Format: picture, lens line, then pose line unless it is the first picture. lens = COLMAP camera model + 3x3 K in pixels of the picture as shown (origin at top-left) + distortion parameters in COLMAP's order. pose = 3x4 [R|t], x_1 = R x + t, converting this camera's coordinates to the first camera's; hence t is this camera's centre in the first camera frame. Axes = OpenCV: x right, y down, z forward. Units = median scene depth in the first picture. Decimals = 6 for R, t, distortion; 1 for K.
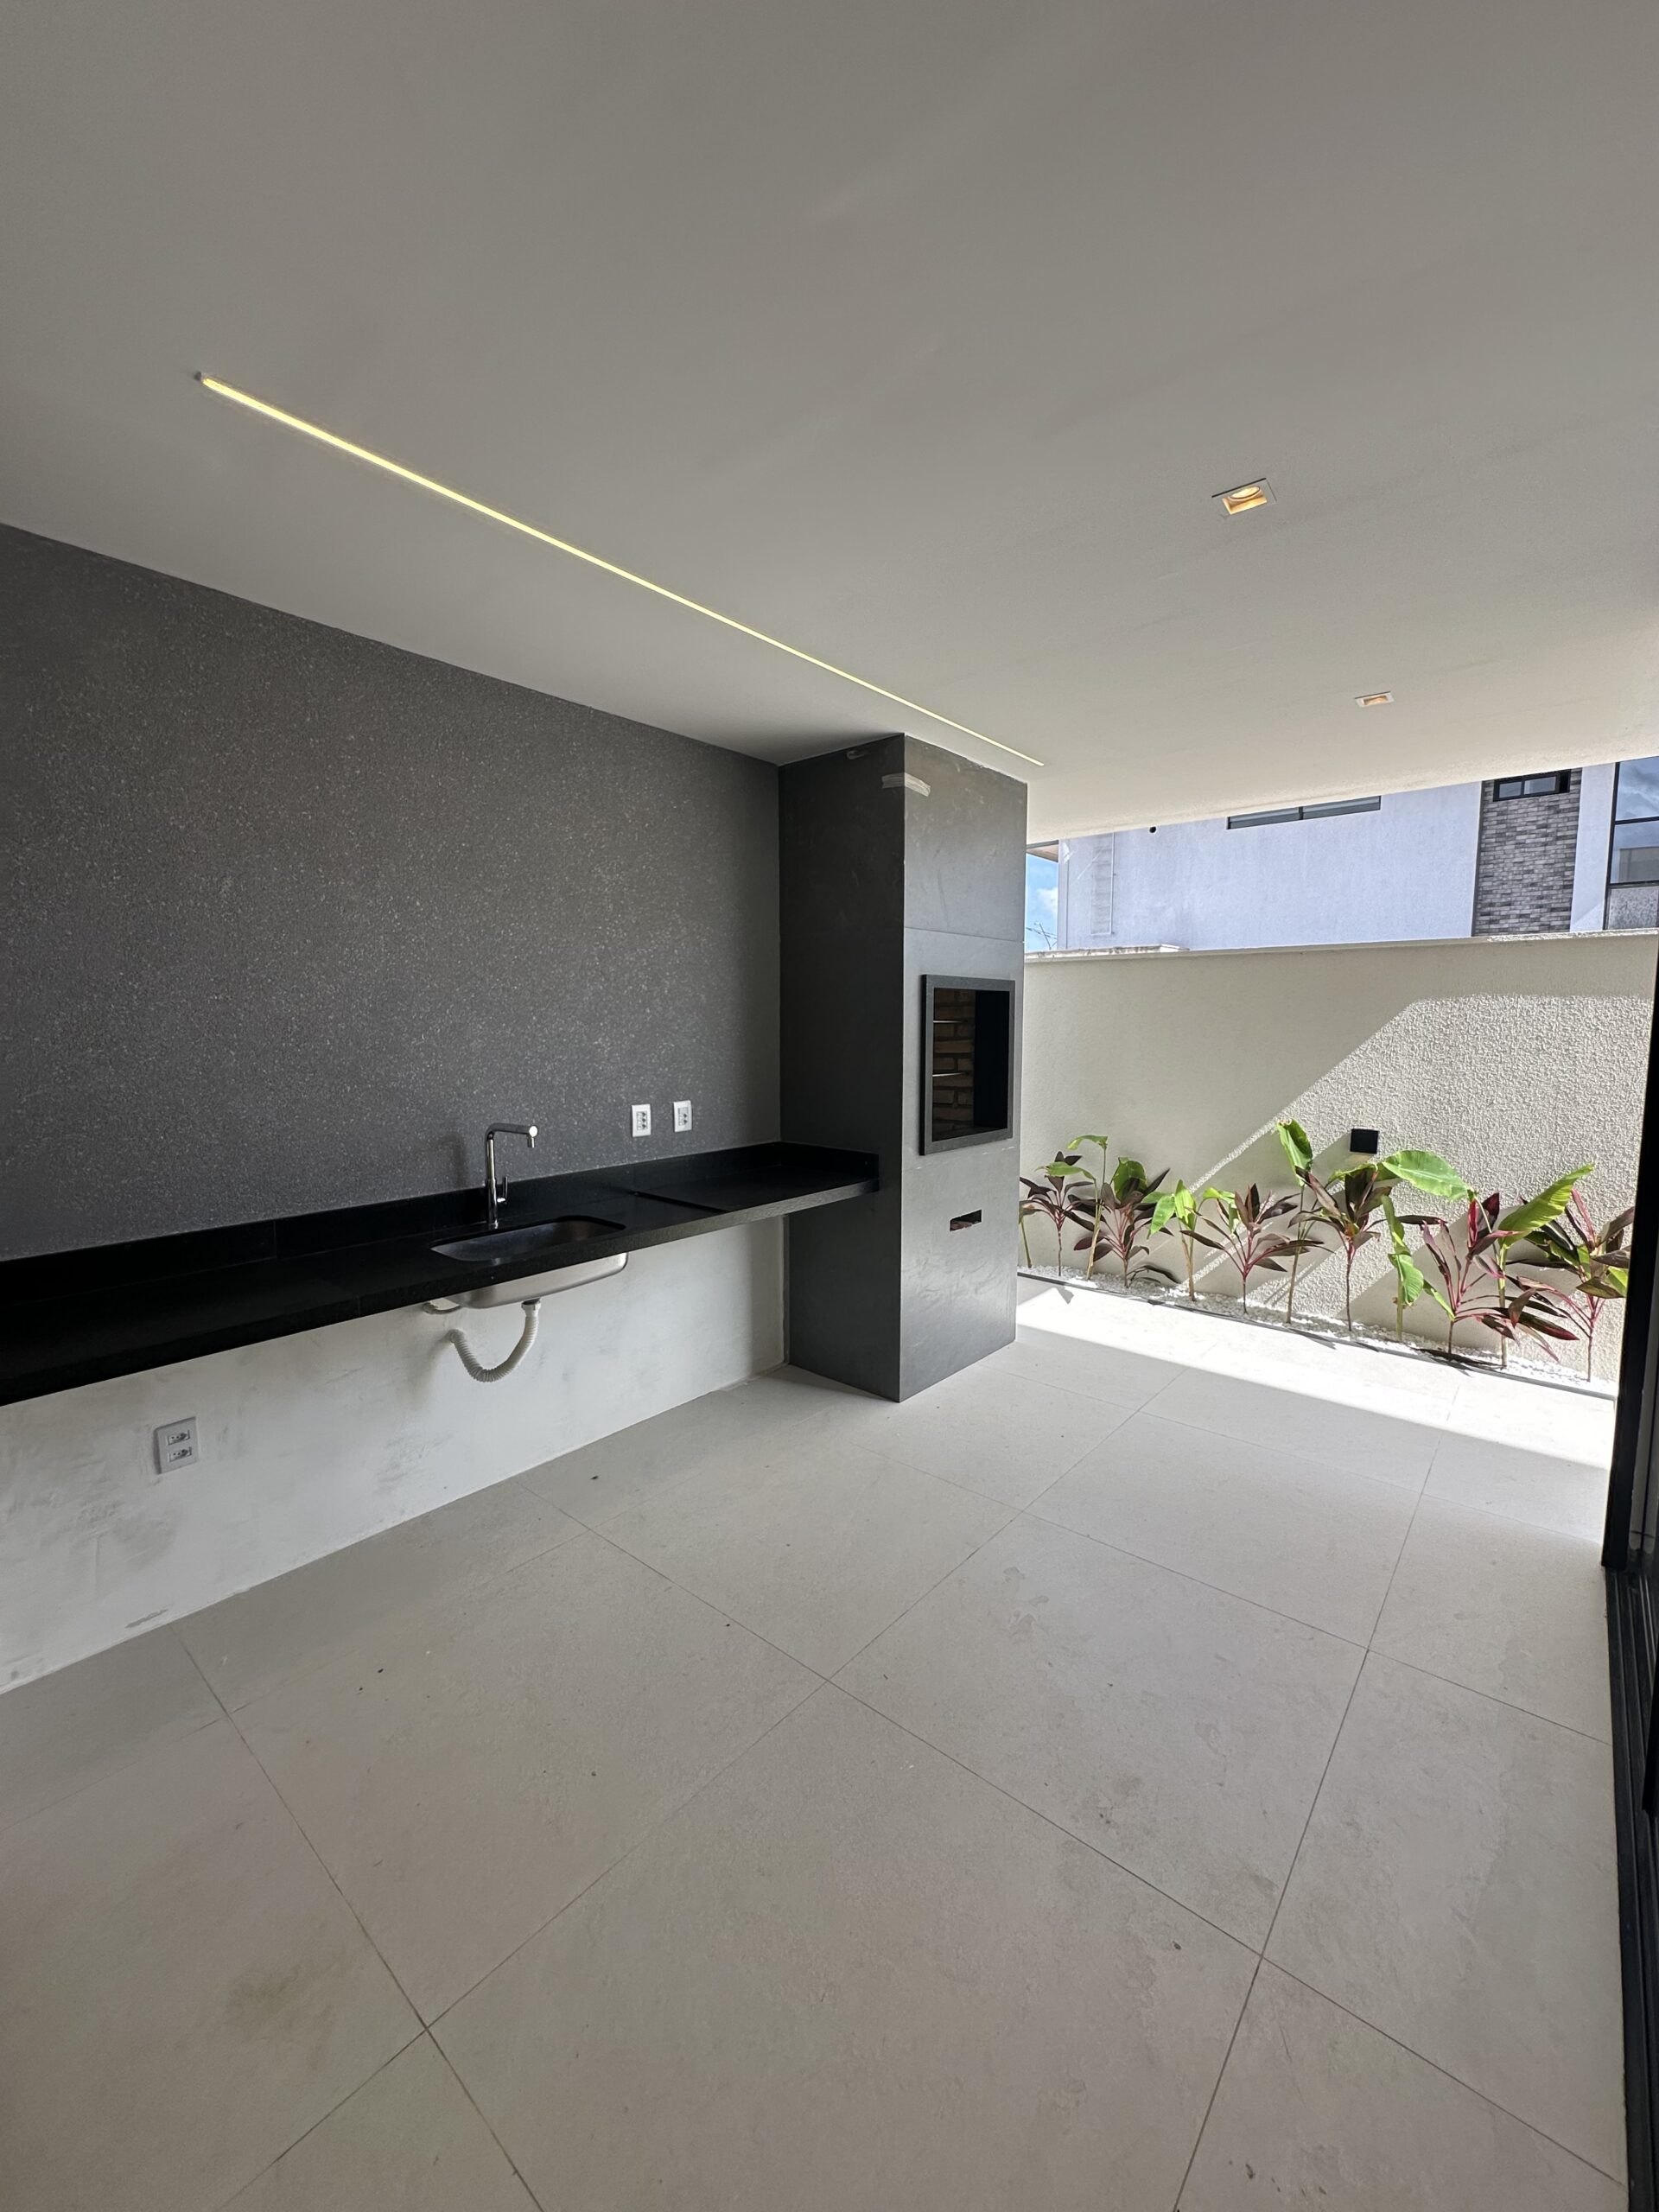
lens RADIAL K [[887.4, 0, 830.0], [0, 887.4, 1099.9], [0, 0, 1]] dist [-0.006907, 0.002435]
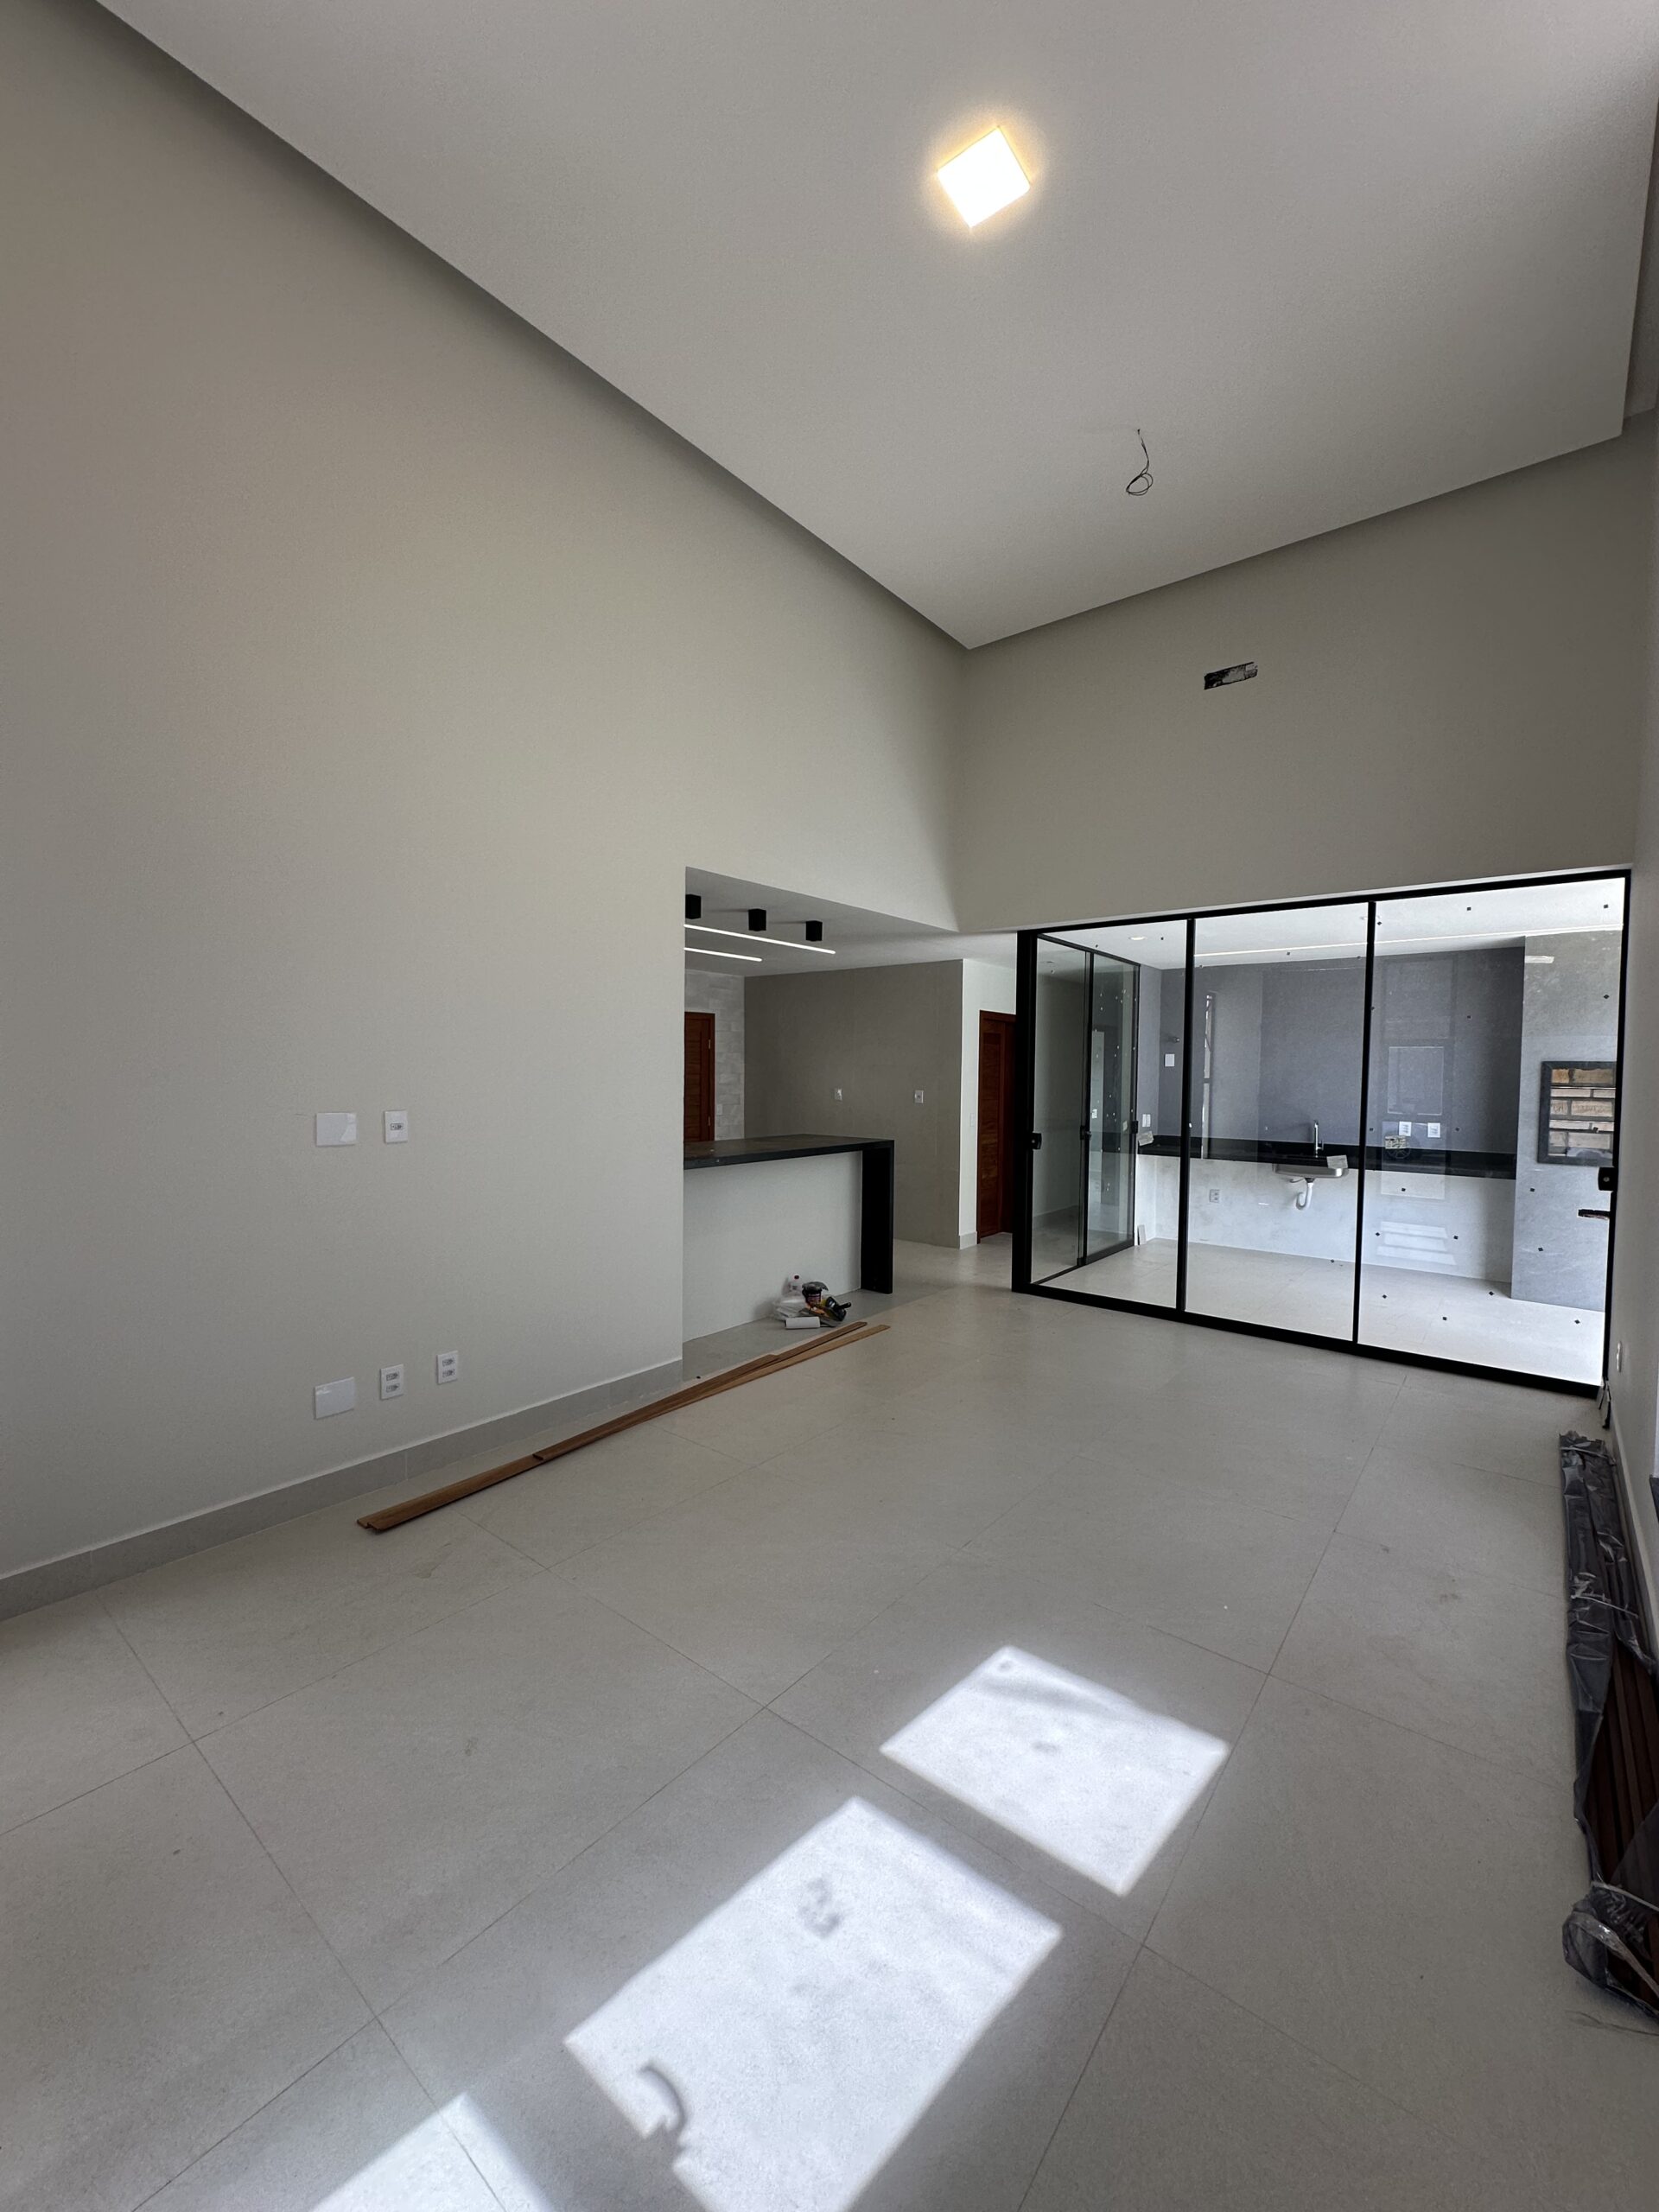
lens RADIAL K [[887.4, 0, 832.7], [0, 887.4, 1105.5], [0, 0, 1]] dist [-0.006907, 0.002435]
pose [[0.027913, 0.041462, -0.998750, 1.914929], [-0.102831, 0.993958, 0.038390, 0.026078], [0.994307, 0.101630, 0.032008, -0.486435]]
